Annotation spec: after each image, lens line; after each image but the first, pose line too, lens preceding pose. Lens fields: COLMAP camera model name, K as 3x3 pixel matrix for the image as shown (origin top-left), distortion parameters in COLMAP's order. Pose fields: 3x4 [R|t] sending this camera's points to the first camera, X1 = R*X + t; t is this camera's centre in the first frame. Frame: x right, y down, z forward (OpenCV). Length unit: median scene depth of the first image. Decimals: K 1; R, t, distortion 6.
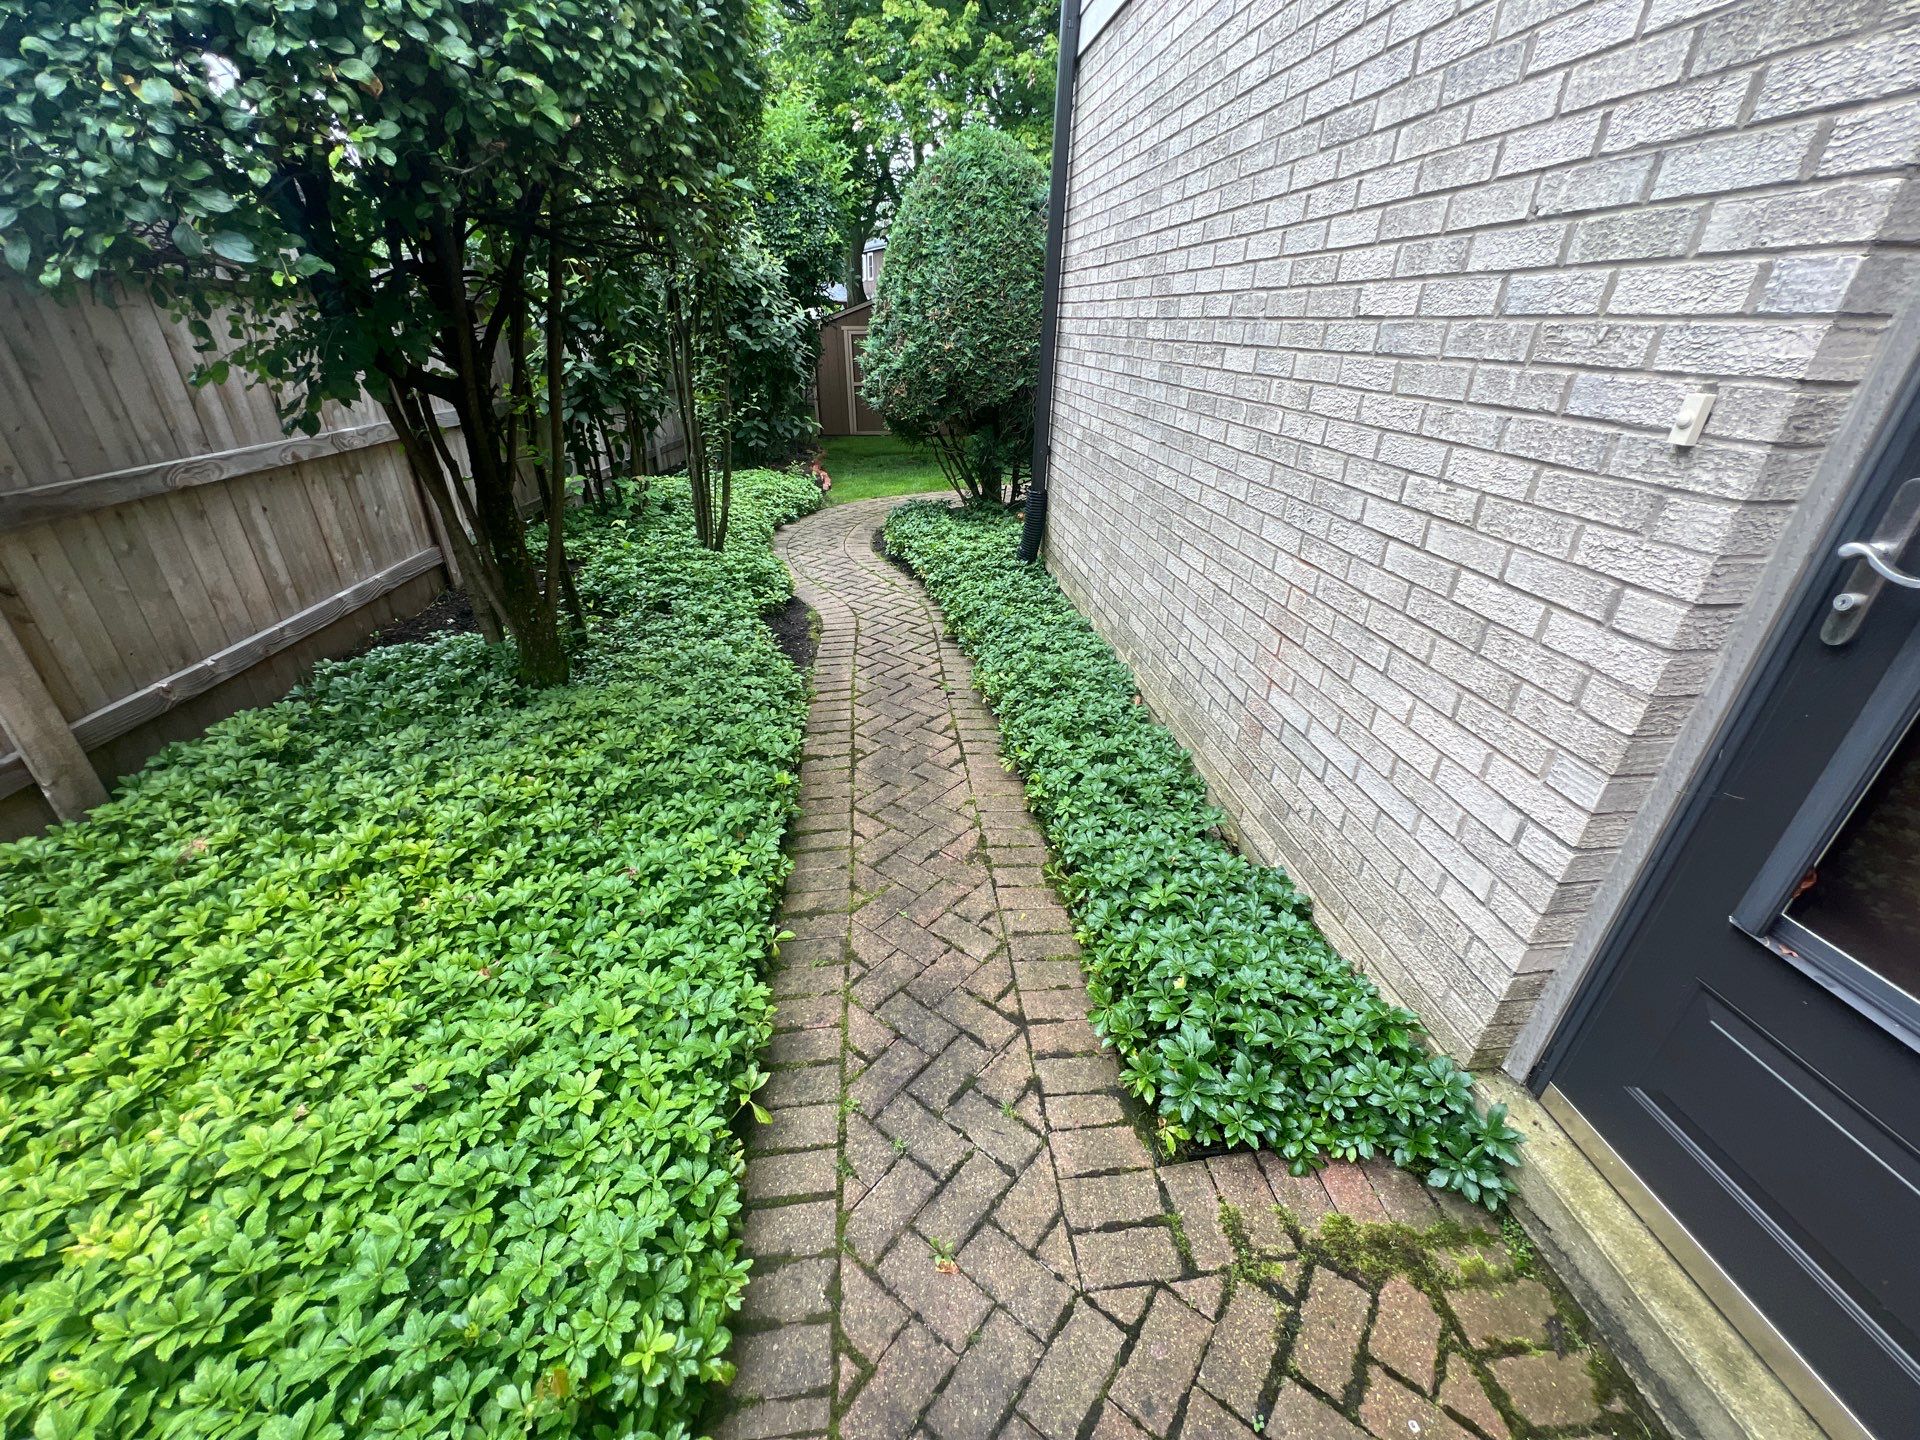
lens RADIAL K [[761.6, 0, 955.9], [0, 761.6, 723.2], [0, 0, 1]] dist [-0.001011, -0.000529]
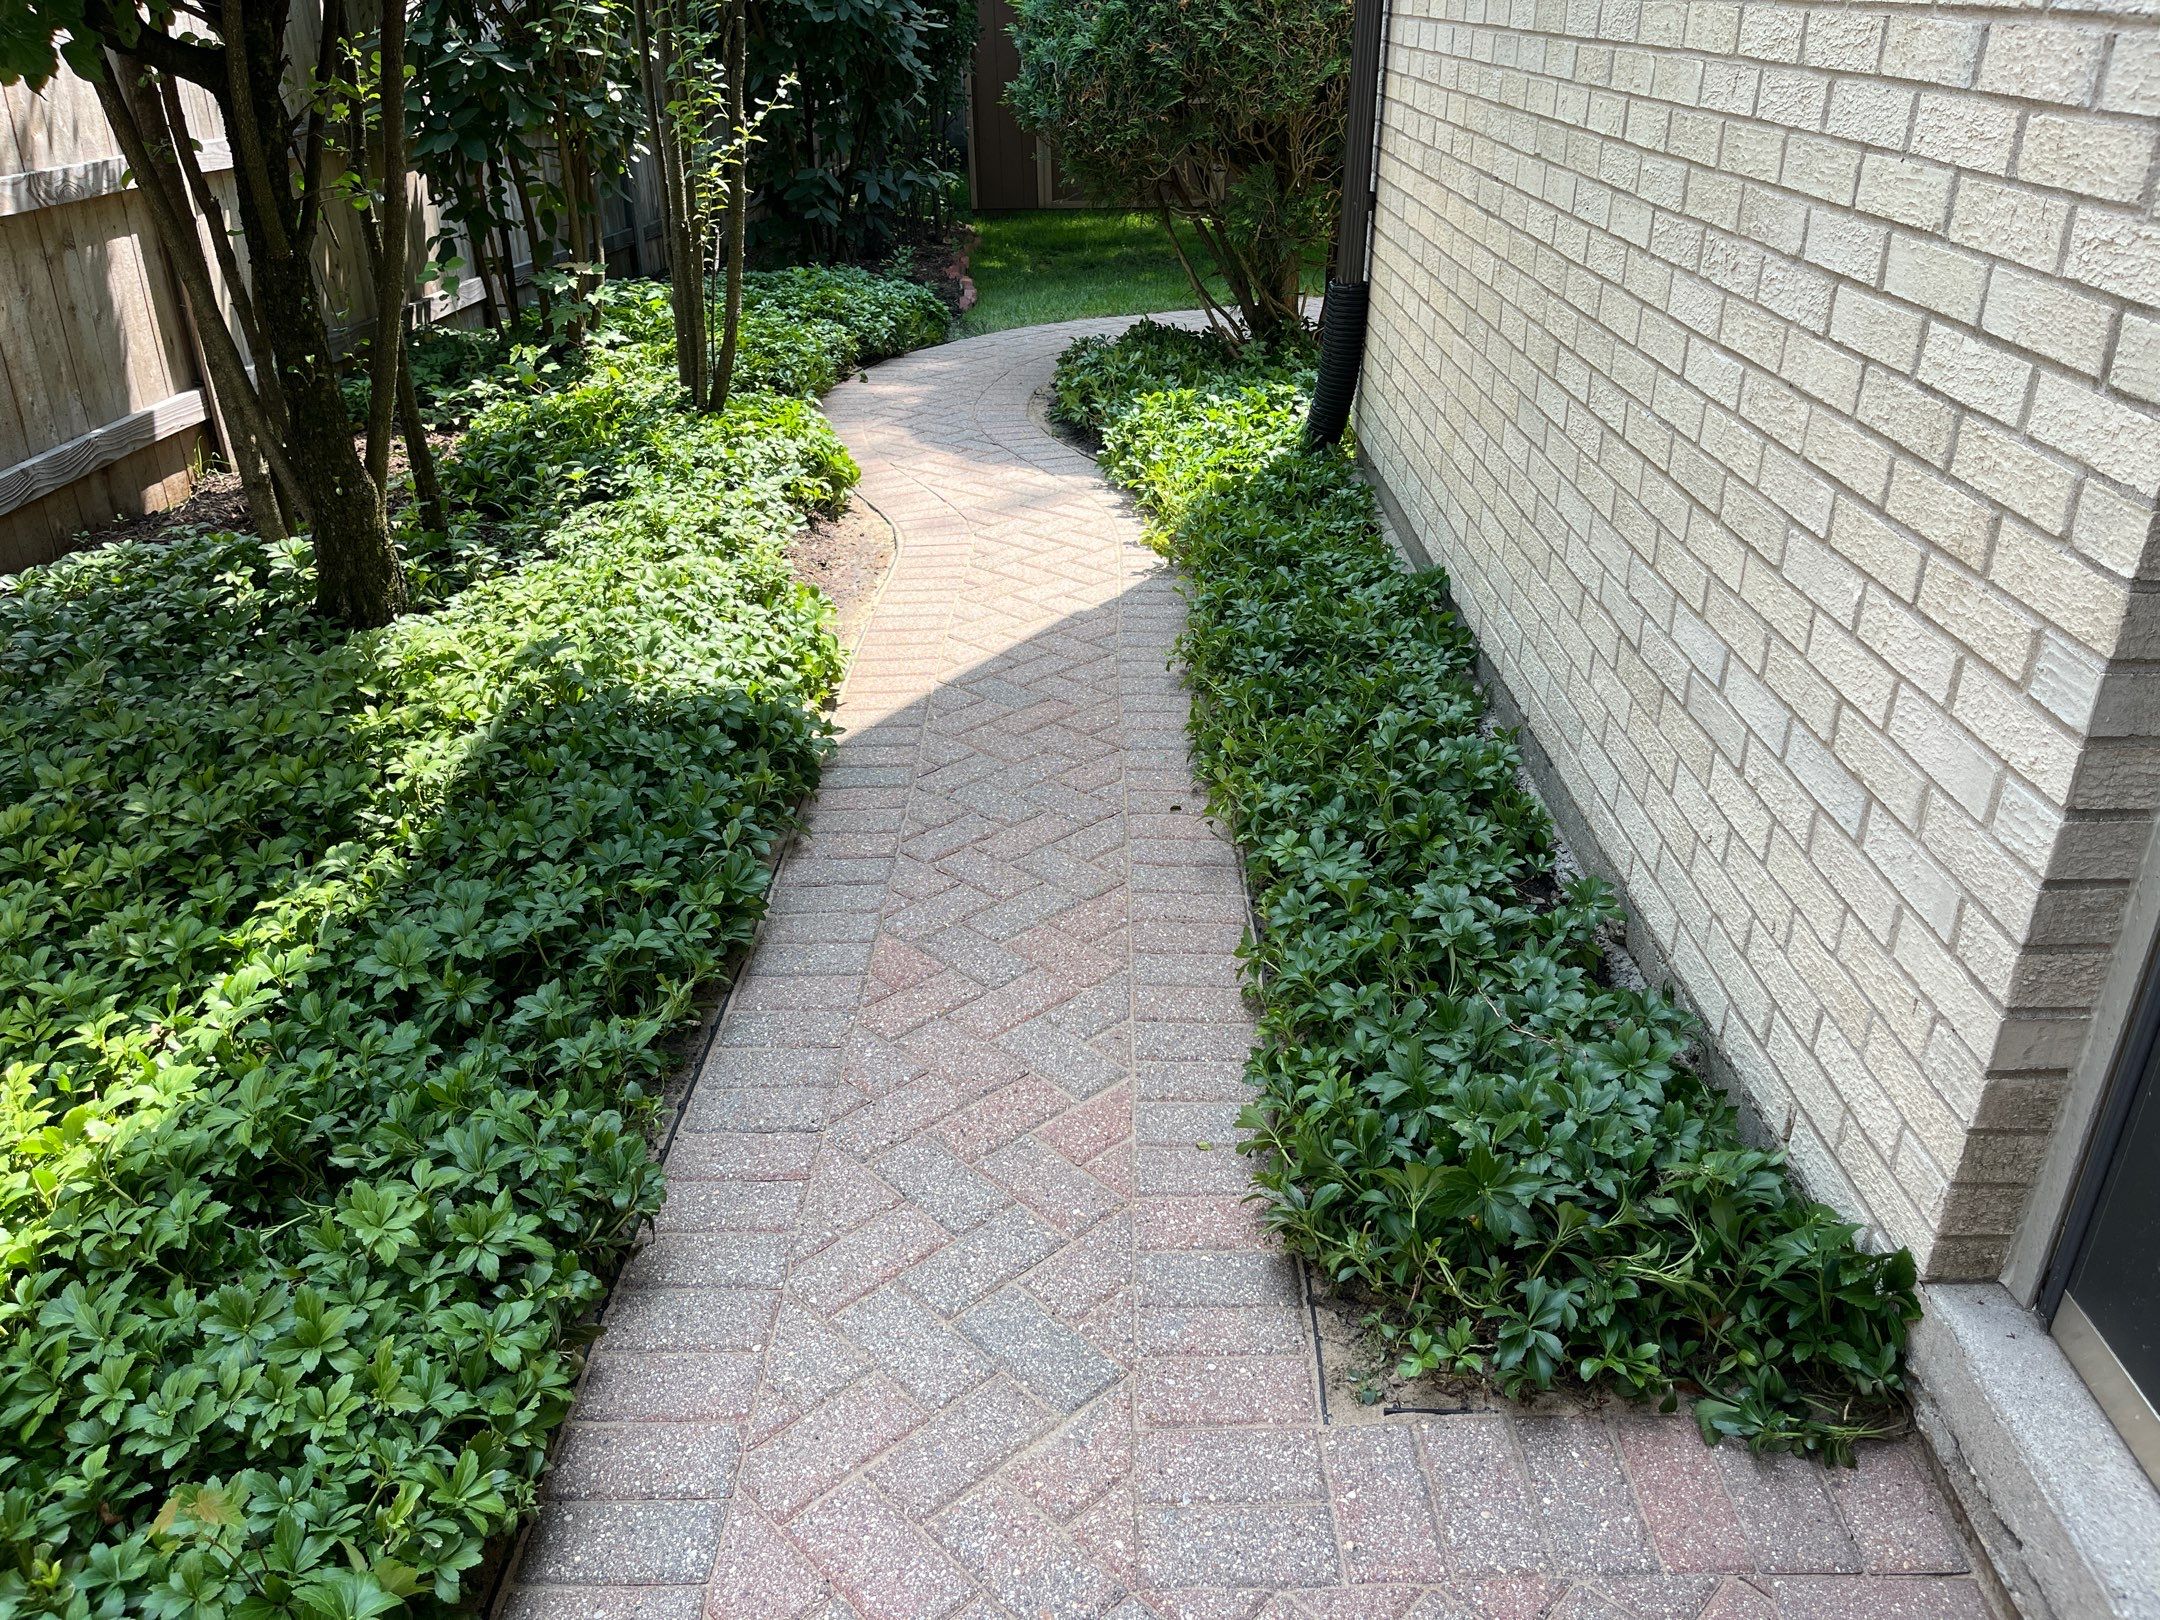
lens RADIAL K [[1636.2, 0, 1080.0], [0, 1636.2, 810.0], [0, 0, 1]] dist [0.084327, -0.122421]
pose [[0.992193, 0.033608, -0.120101, 0.170510], [-0.036251, 0.999145, -0.019892, 0.136270], [0.119330, 0.024090, 0.992562, -0.154115]]
